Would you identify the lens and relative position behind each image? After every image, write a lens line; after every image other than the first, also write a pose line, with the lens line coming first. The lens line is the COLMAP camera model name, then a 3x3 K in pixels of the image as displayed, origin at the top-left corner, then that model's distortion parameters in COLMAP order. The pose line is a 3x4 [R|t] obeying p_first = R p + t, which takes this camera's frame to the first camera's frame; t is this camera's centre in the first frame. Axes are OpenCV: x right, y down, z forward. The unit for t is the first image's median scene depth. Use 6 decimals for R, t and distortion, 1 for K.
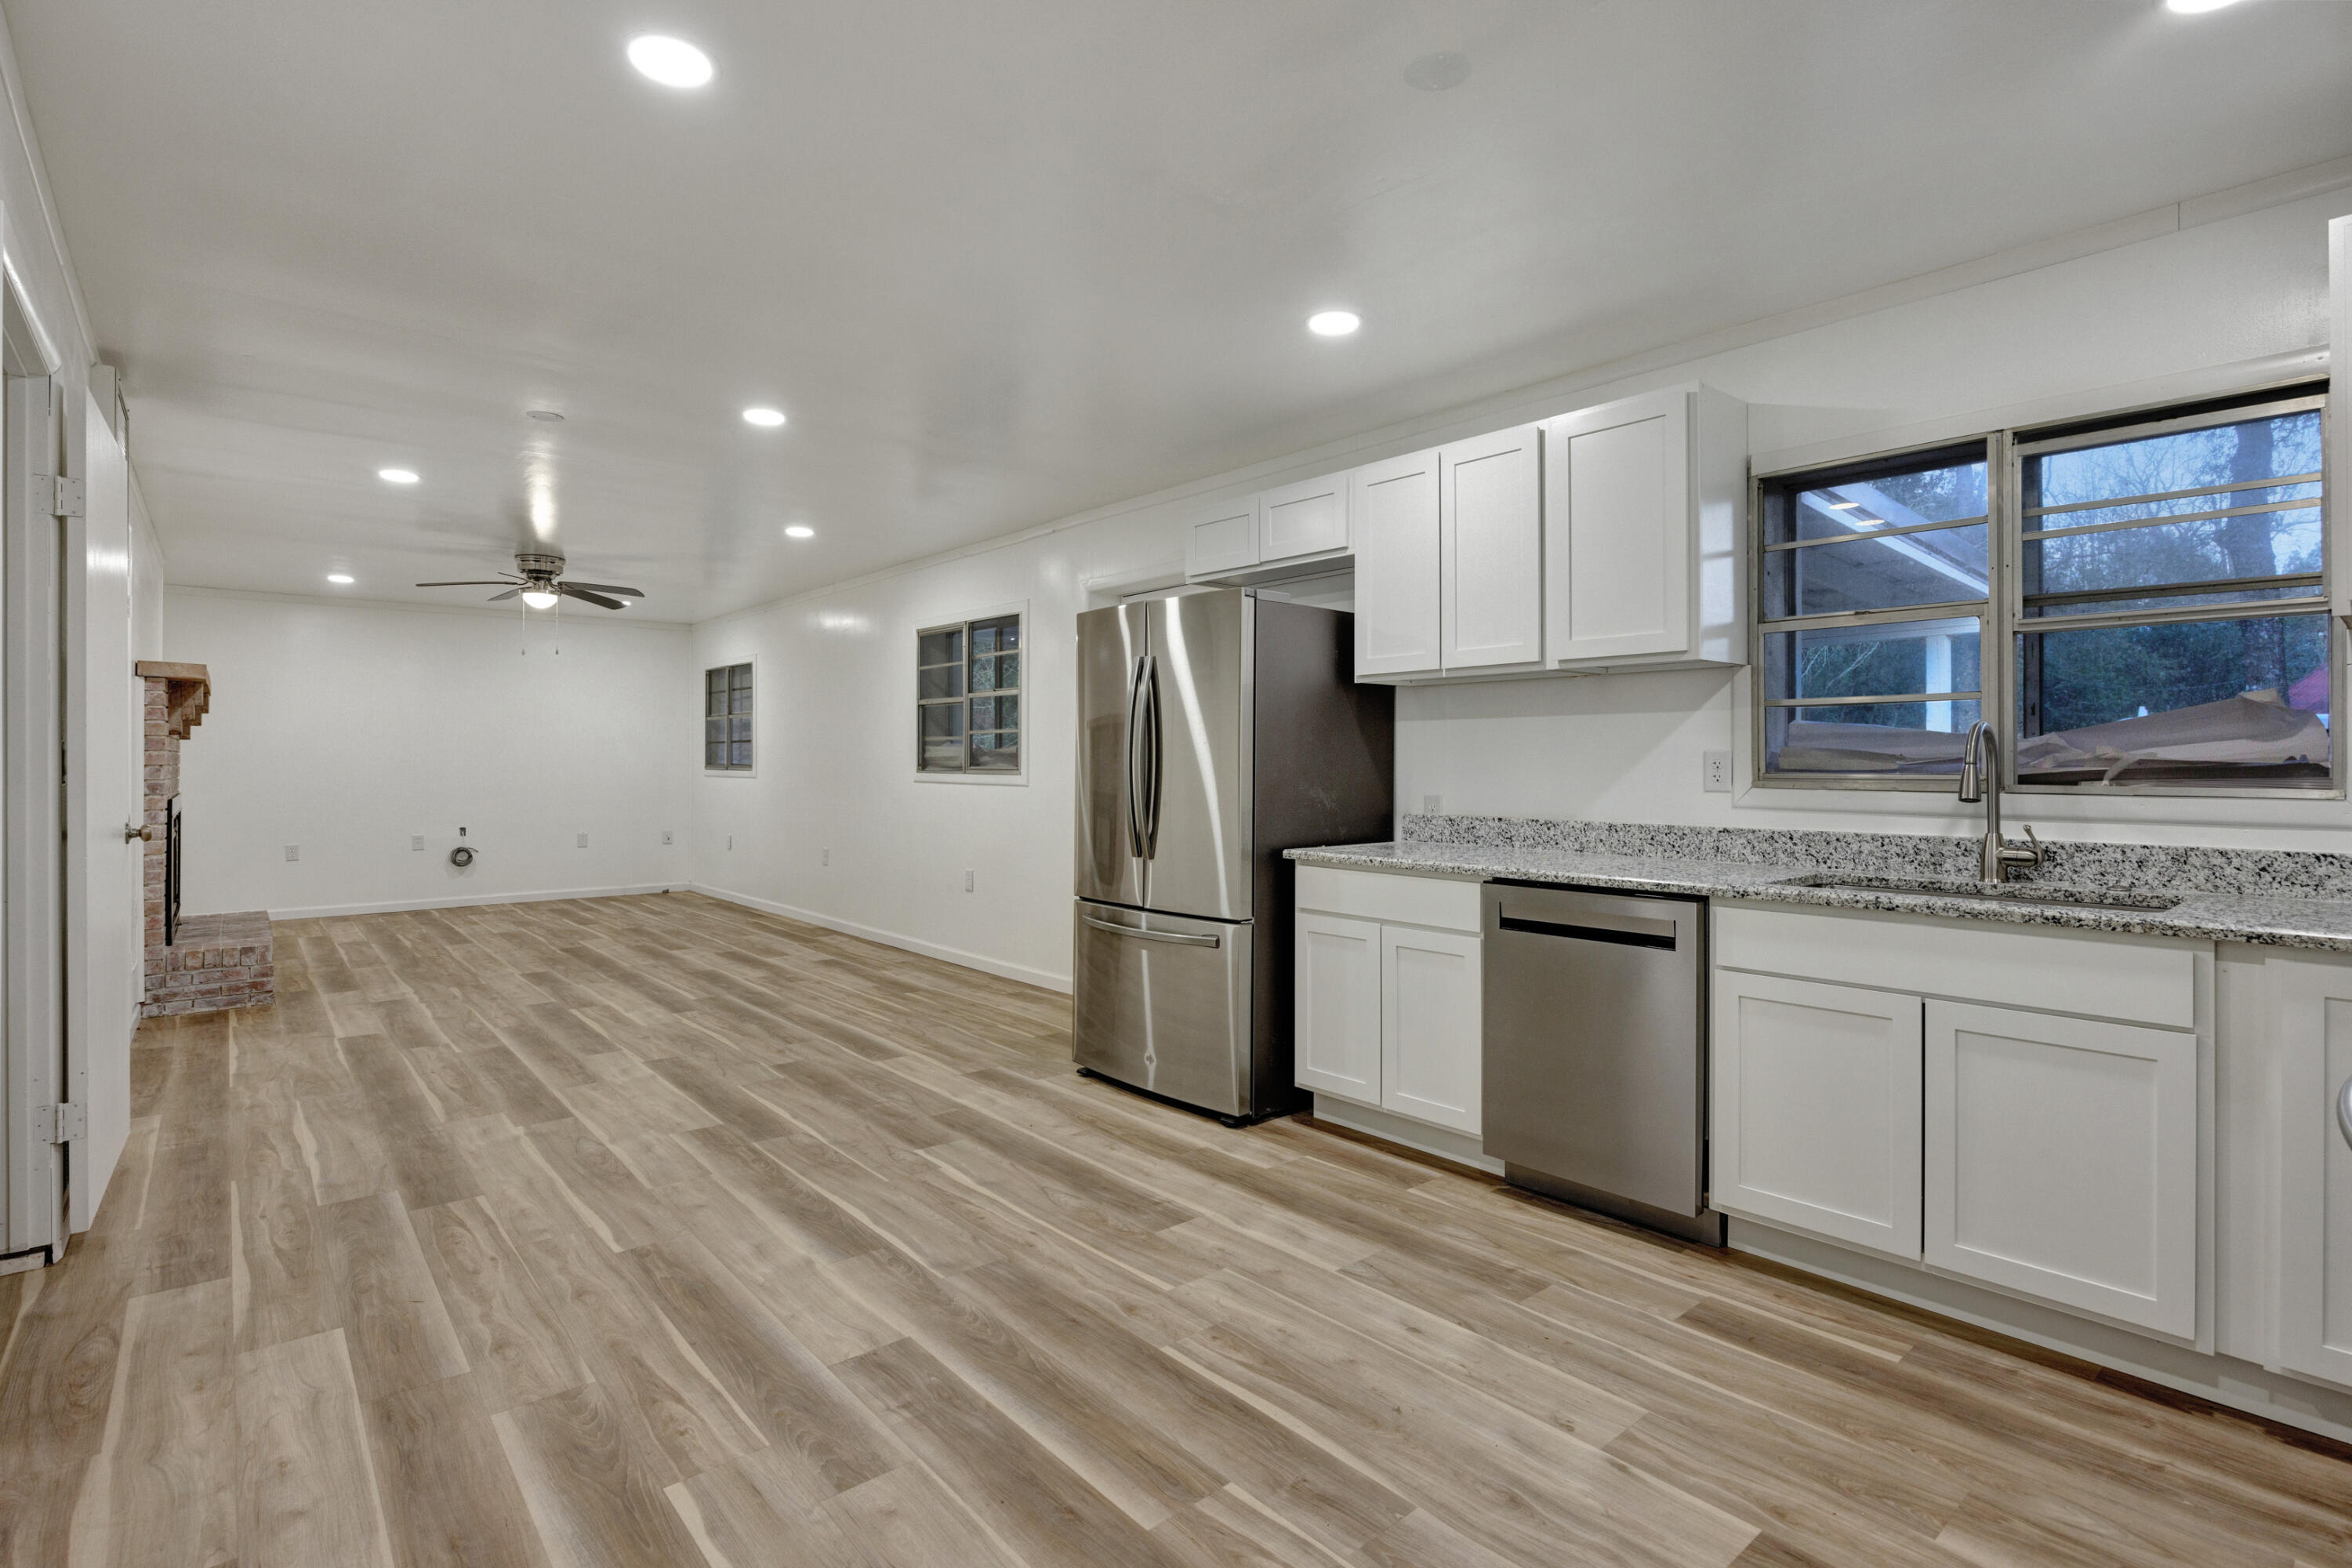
lens RADIAL K [[1123.6, 0, 1202.1], [0, 1123.6, 756.6], [0, 0, 1]] dist [-0.012662, 0.000375]
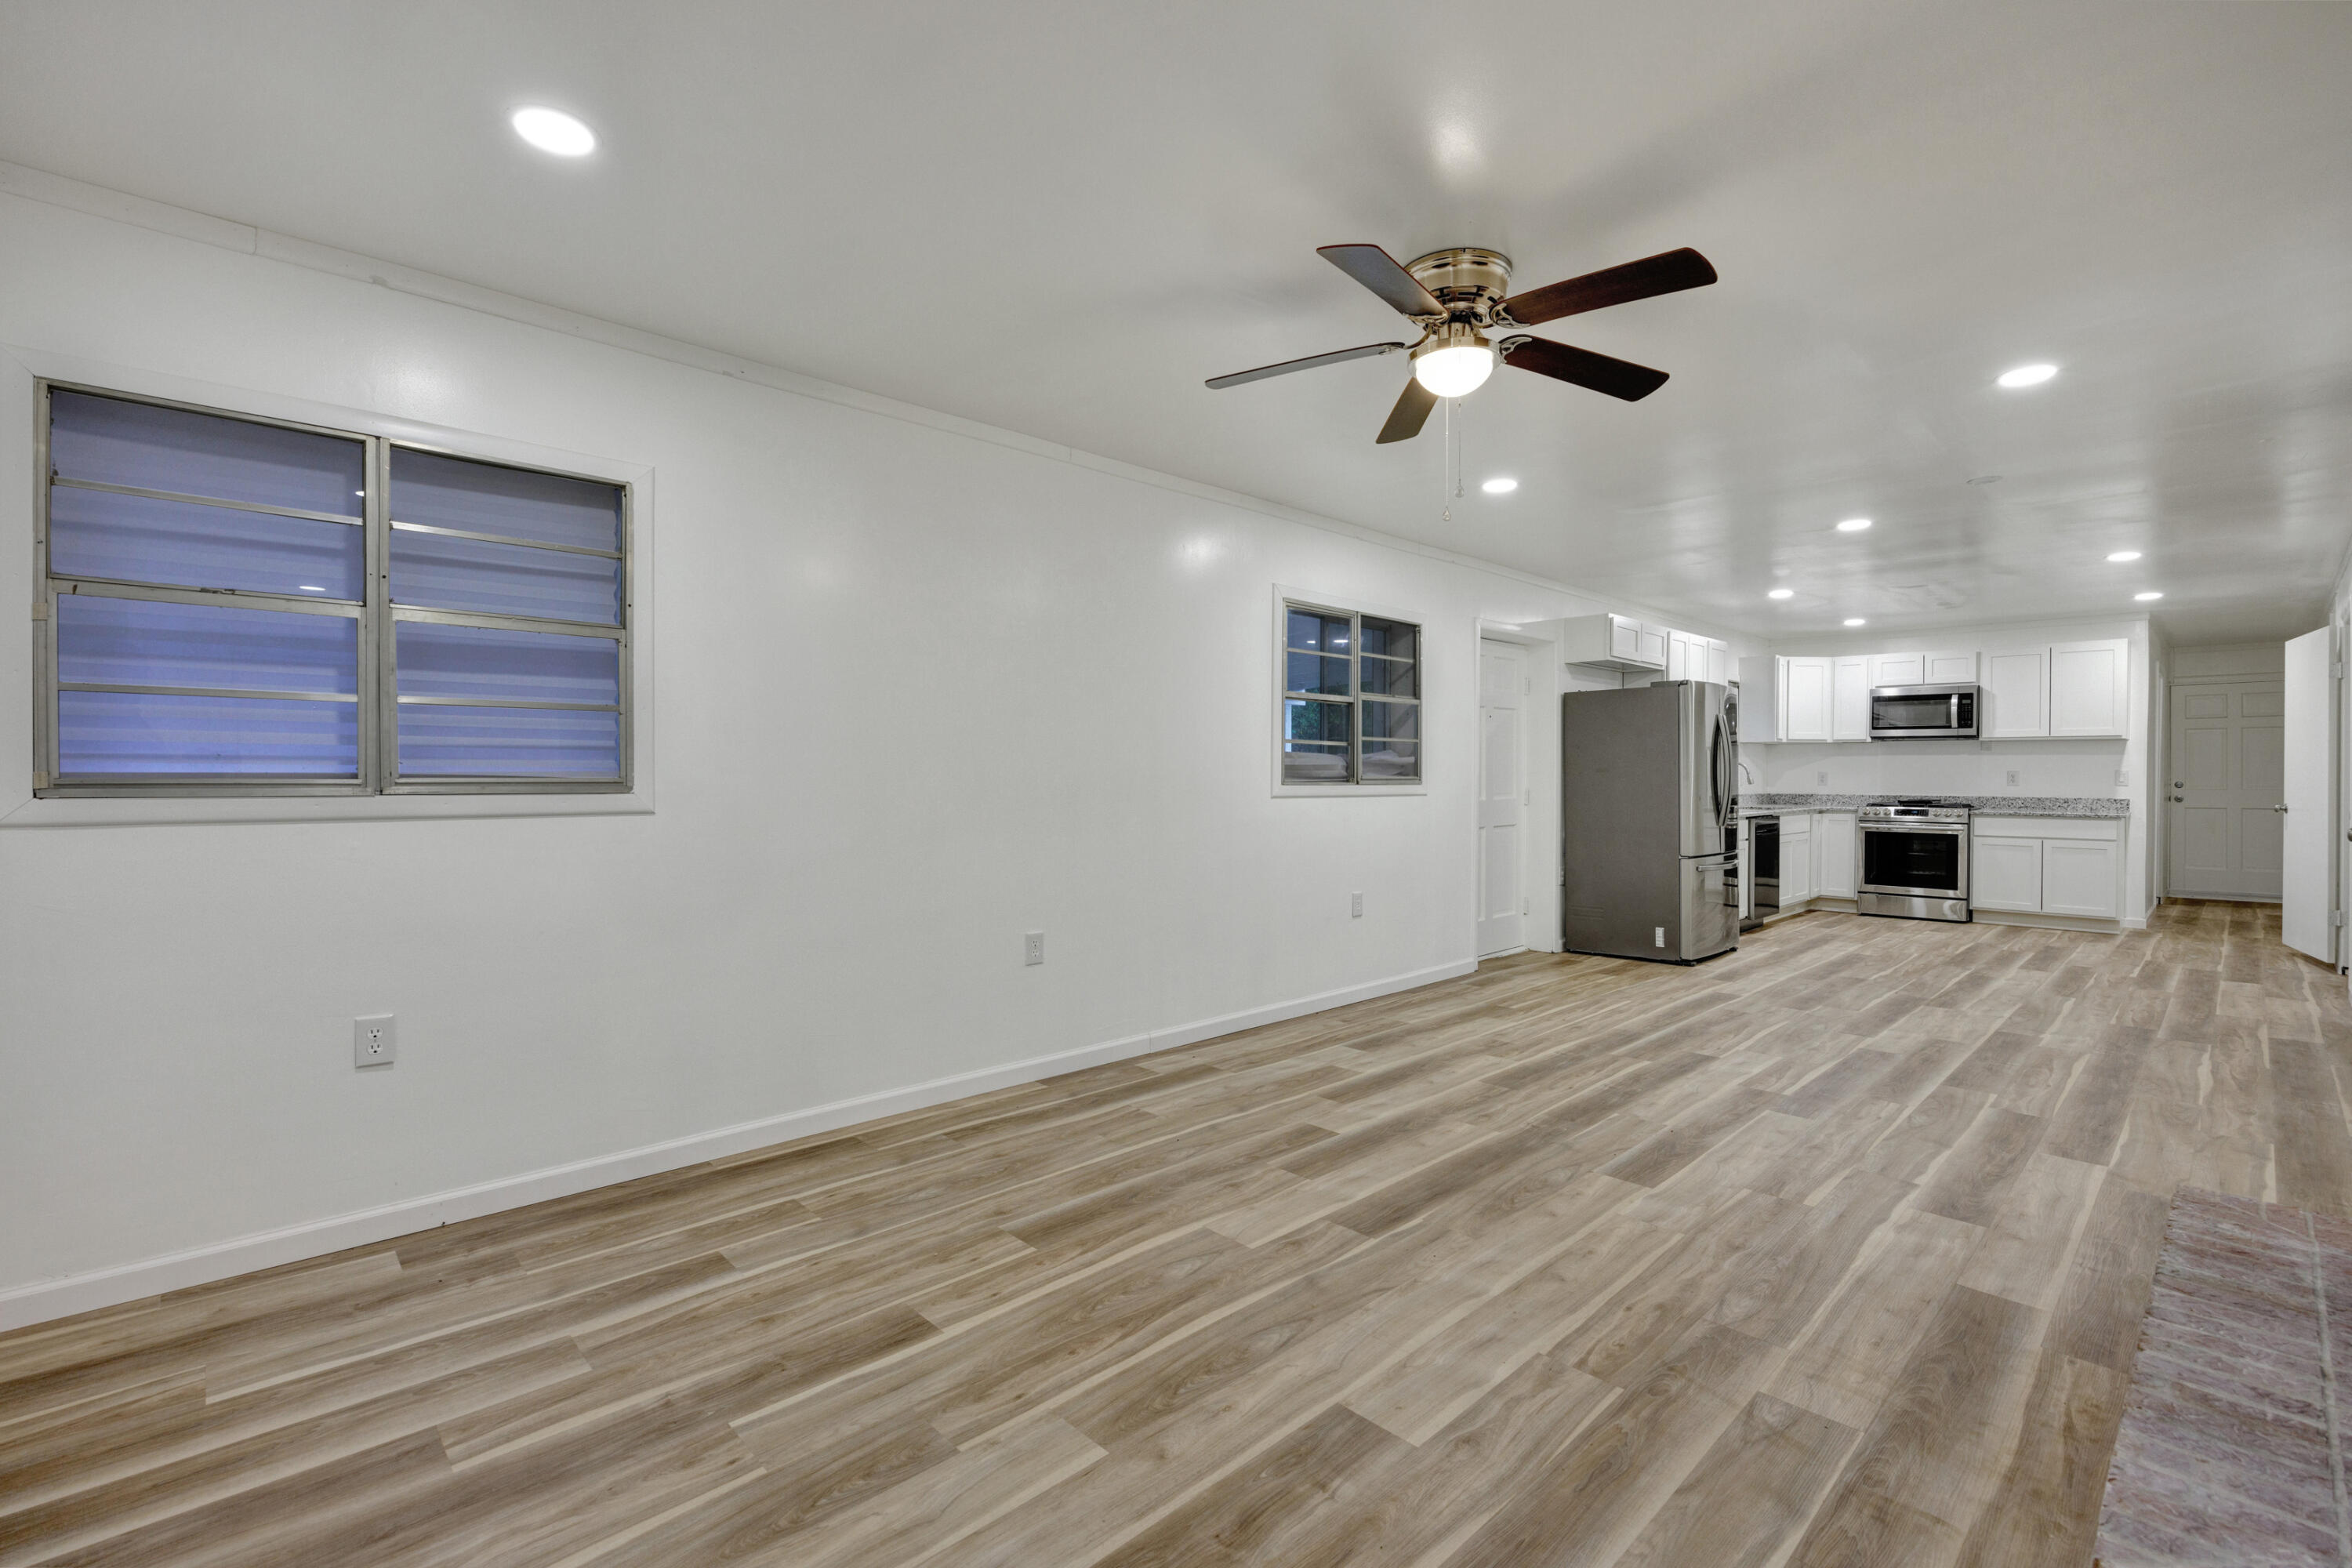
lens RADIAL K [[1042.2, 0, 1166.9], [0, 1042.2, 771.6], [0, 0, 1]] dist [-0.004390, -0.001043]
pose [[-0.040425, -0.003621, 0.999176, -2.149447], [-0.010387, 0.999941, 0.003203, 0.007960], [-0.999129, -0.010249, -0.040461, 2.479853]]
